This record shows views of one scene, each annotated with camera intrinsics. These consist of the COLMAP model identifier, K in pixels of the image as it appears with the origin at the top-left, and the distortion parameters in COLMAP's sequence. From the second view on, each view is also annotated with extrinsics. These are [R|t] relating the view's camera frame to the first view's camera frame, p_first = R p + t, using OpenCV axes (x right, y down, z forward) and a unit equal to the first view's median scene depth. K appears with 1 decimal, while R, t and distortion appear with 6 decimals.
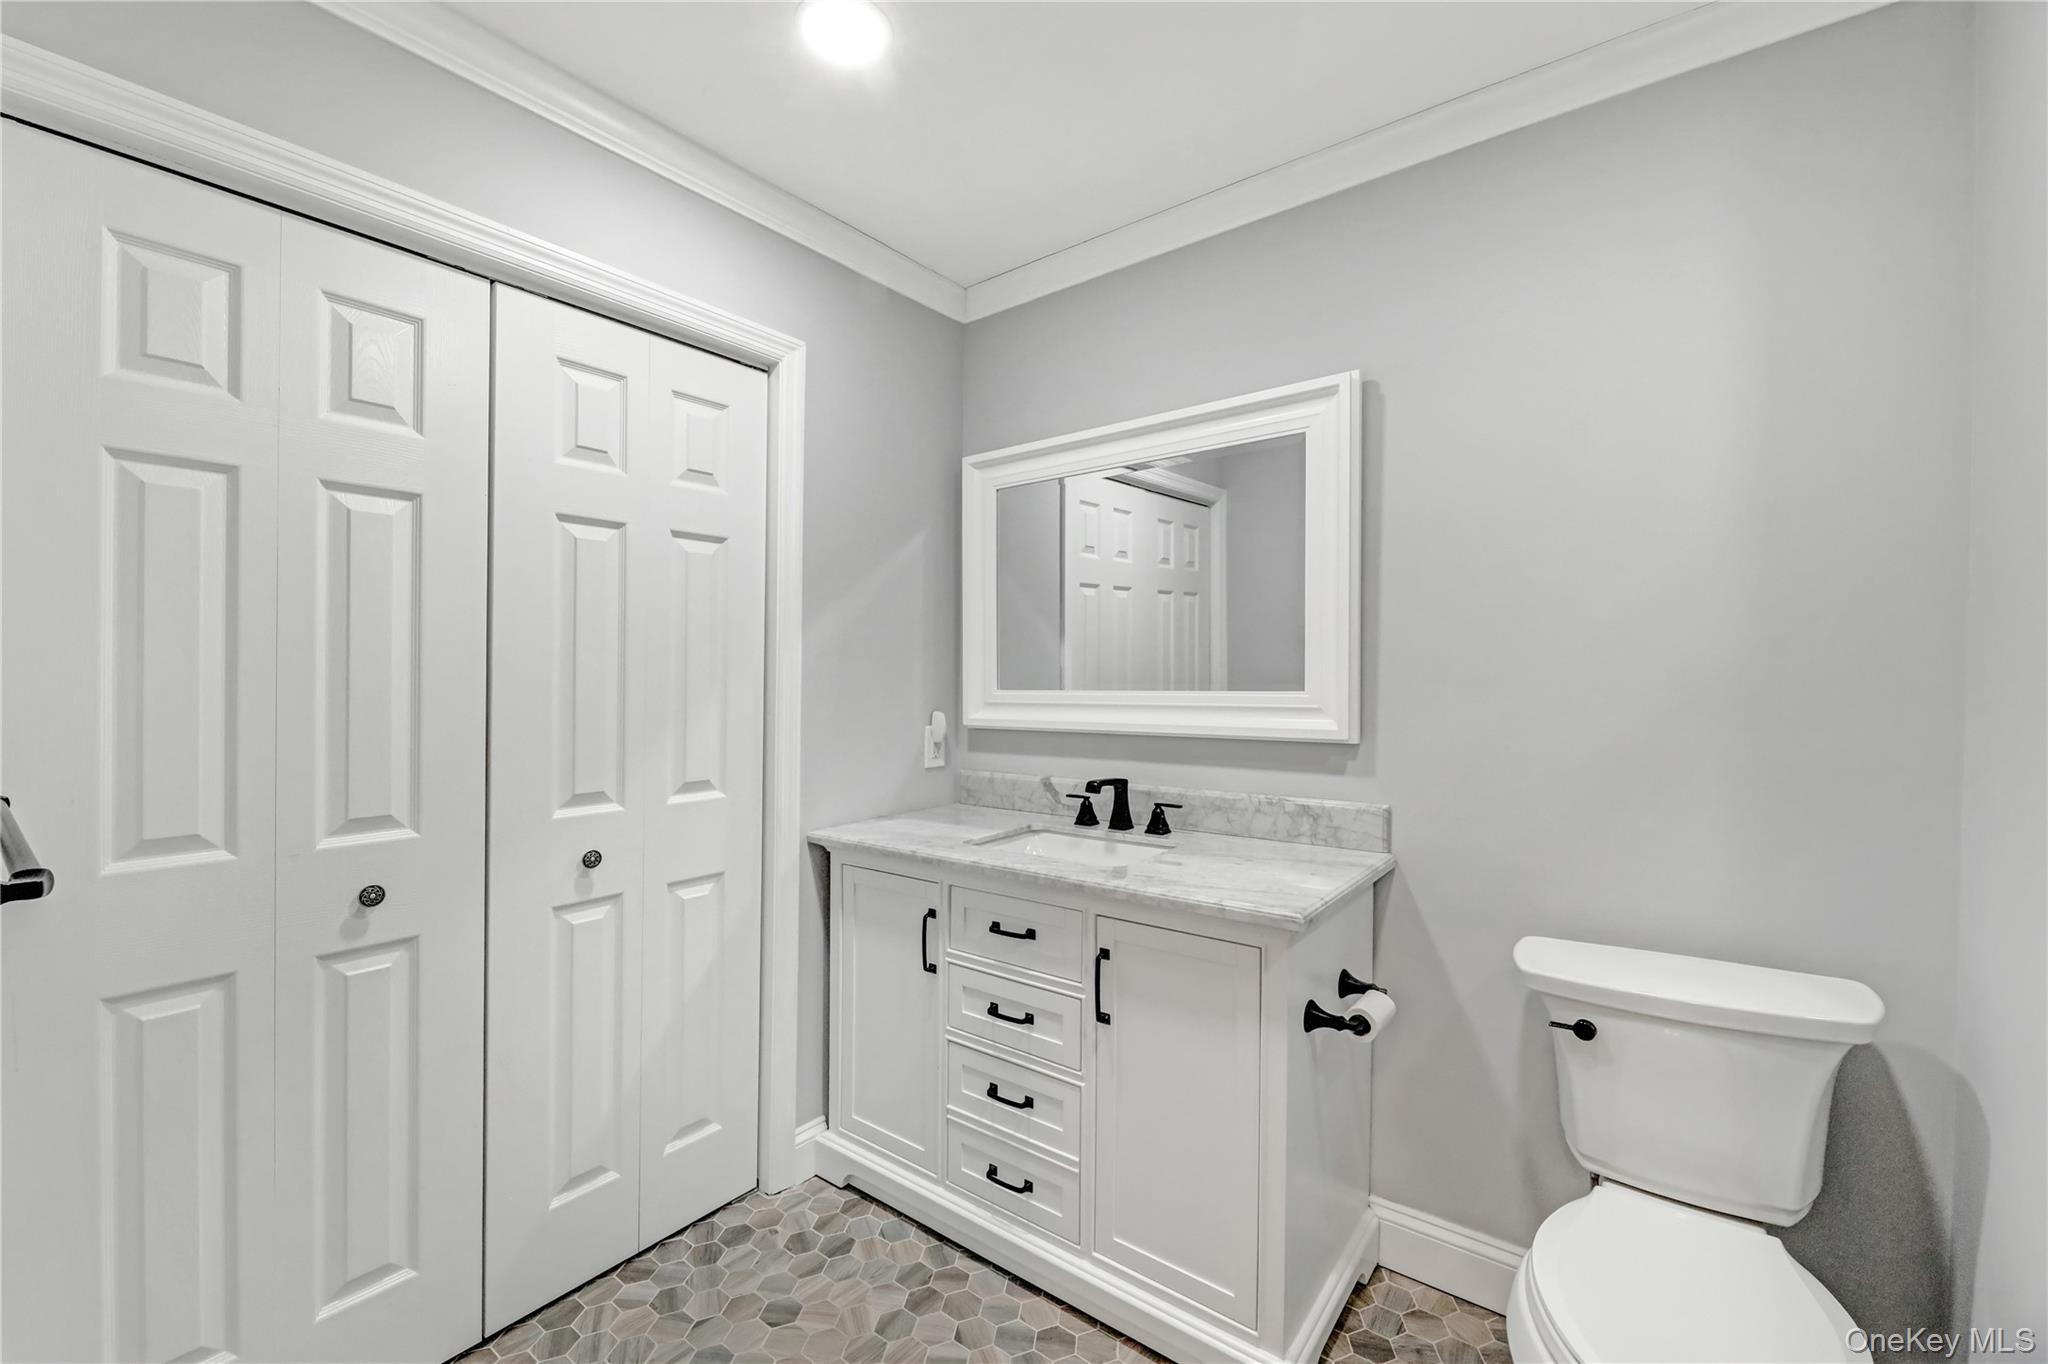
lens RADIAL K [[836.3, 0, 1022.9], [0, 836.3, 674.5], [0, 0, 1]] dist [-0.002790, -0.001223]
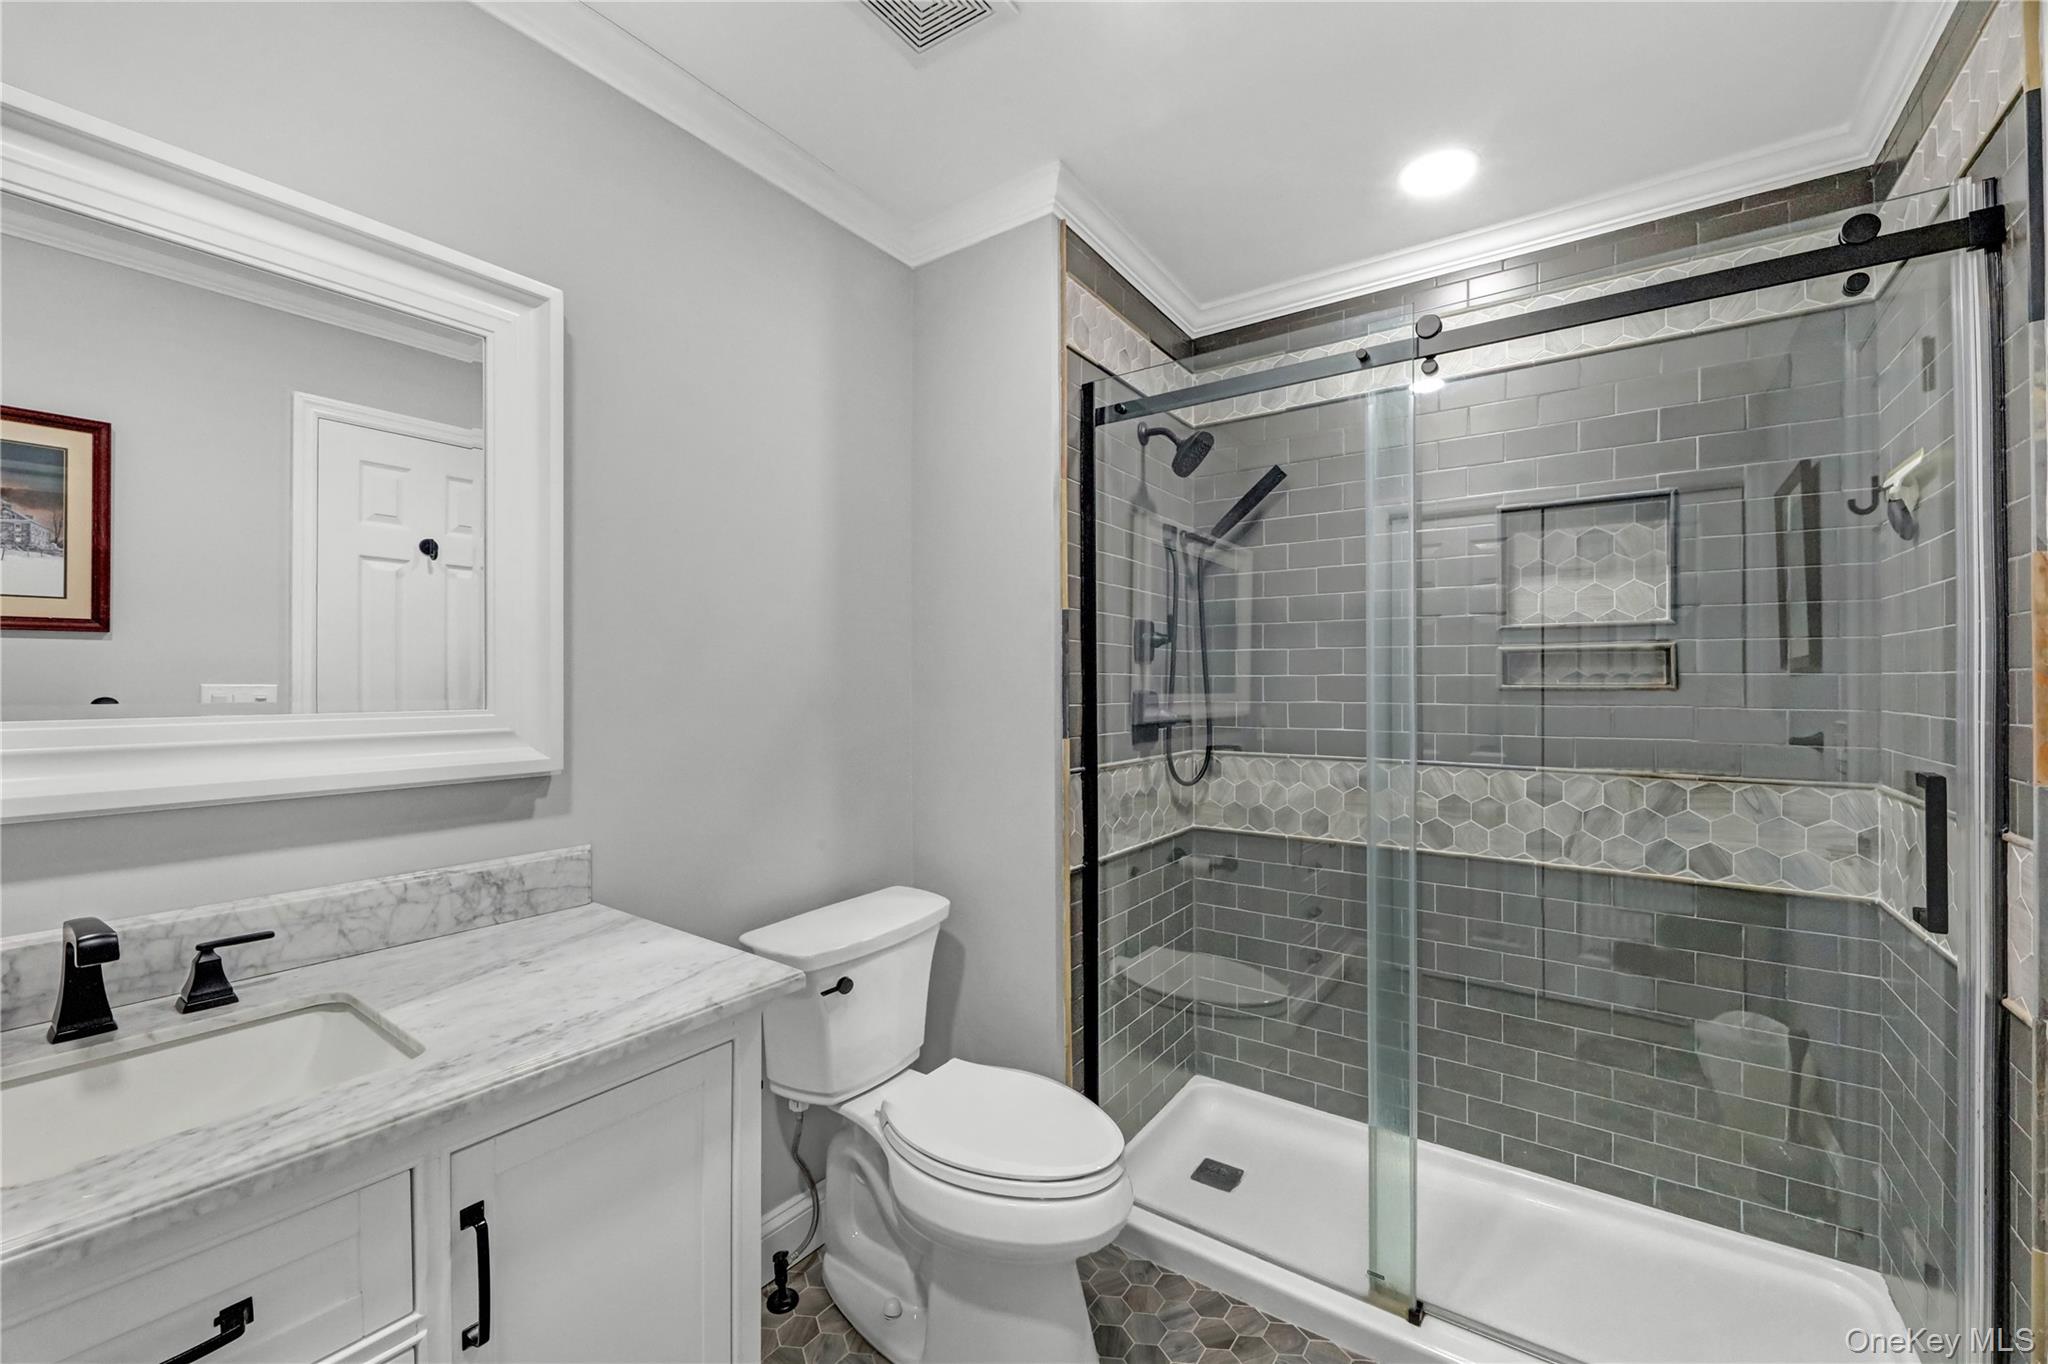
lens RADIAL K [[836.3, 0, 1020.1], [0, 836.3, 691.6], [0, 0, 1]] dist [-0.002790, -0.001223]
pose [[-0.045693, -0.006714, 0.998933, -0.379544], [-0.004764, 0.999968, 0.006503, -0.000896], [-0.998944, -0.004462, -0.045723, 0.586679]]
